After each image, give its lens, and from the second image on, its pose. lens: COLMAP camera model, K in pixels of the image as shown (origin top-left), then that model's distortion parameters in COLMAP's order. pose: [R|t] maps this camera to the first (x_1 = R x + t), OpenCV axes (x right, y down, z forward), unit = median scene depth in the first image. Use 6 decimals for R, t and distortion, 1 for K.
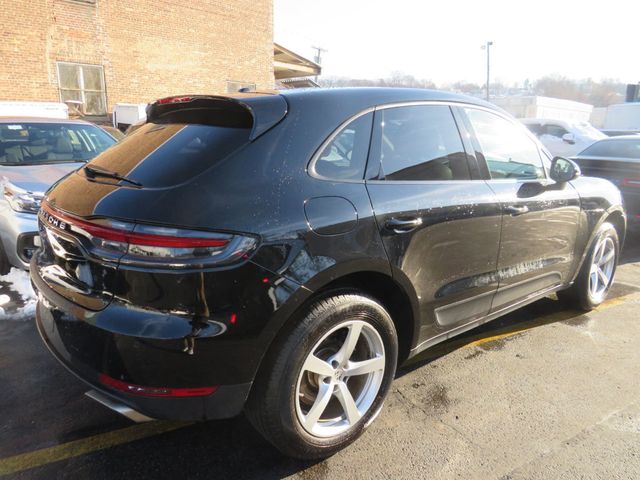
lens RADIAL K [[452.8, 0, 312.9], [0, 452.8, 240.1], [0, 0, 1]] dist [-0.015183, 0.002919]
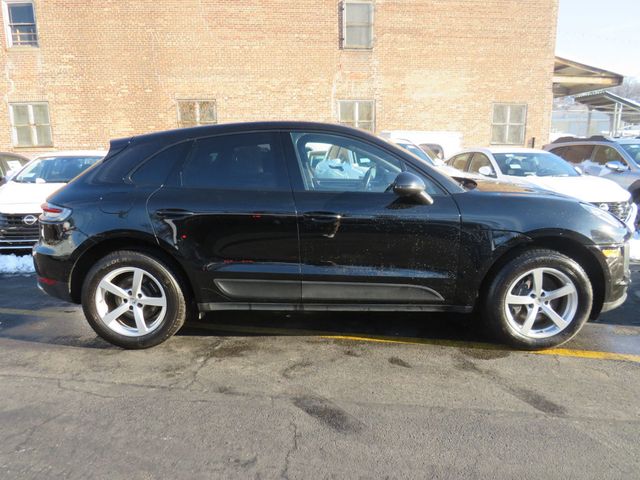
lens RADIAL K [[452.8, 0, 312.9], [0, 452.8, 240.1], [0, 0, 1]] dist [-0.015183, 0.002919]
pose [[0.777683, 0.098386, -0.620910, 0.161442], [-0.128689, 0.991677, -0.004046, 0.000162], [0.615344, 0.083051, 0.783871, 0.009195]]
